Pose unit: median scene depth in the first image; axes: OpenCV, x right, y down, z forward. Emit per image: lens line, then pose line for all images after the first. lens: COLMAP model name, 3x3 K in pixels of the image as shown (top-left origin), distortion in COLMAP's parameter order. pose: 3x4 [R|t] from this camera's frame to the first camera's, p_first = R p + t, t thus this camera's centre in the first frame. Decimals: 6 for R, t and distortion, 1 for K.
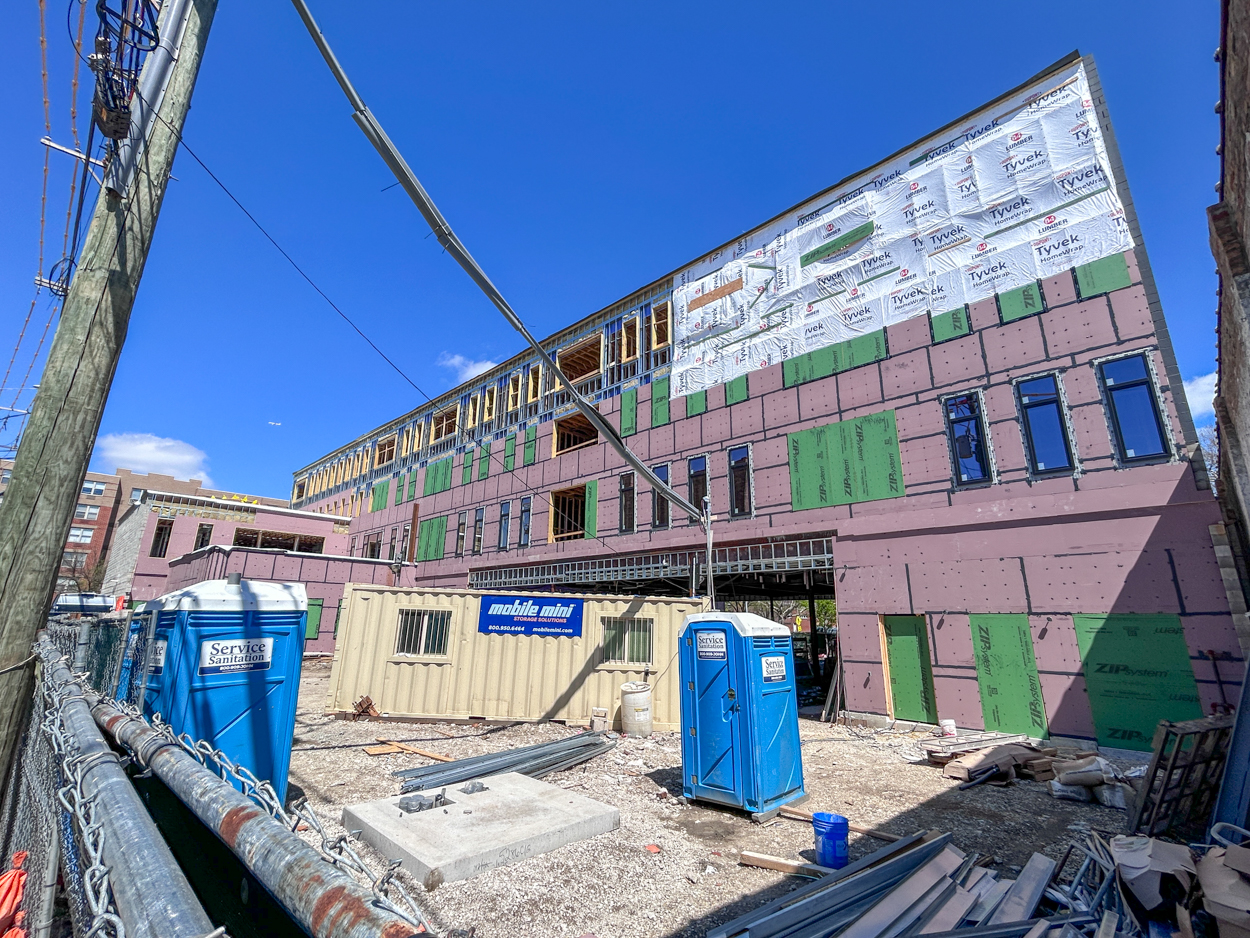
lens RADIAL K [[559.5, 0, 624.4], [0, 559.5, 466.1], [0, 0, 1]] dist [-0.000503, 0.000415]
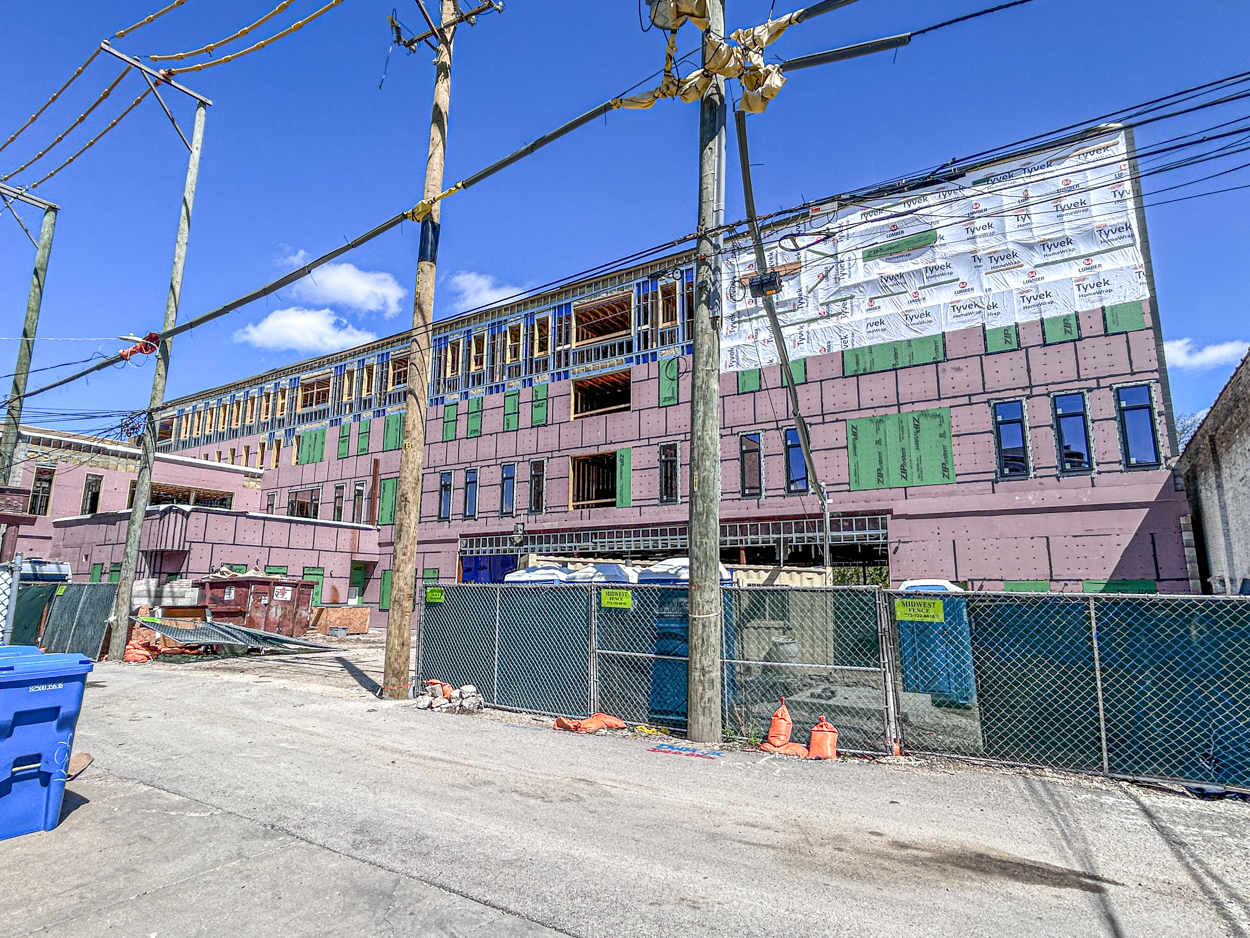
lens RADIAL K [[678.2, 0, 628.0], [0, 678.2, 467.6], [0, 0, 1]] dist [-0.001716, -0.002440]
pose [[0.978393, 0.031267, 0.204378, -0.413766], [-0.049559, 0.995147, 0.085003, -0.058495], [-0.200729, -0.093295, 0.975194, -0.225373]]
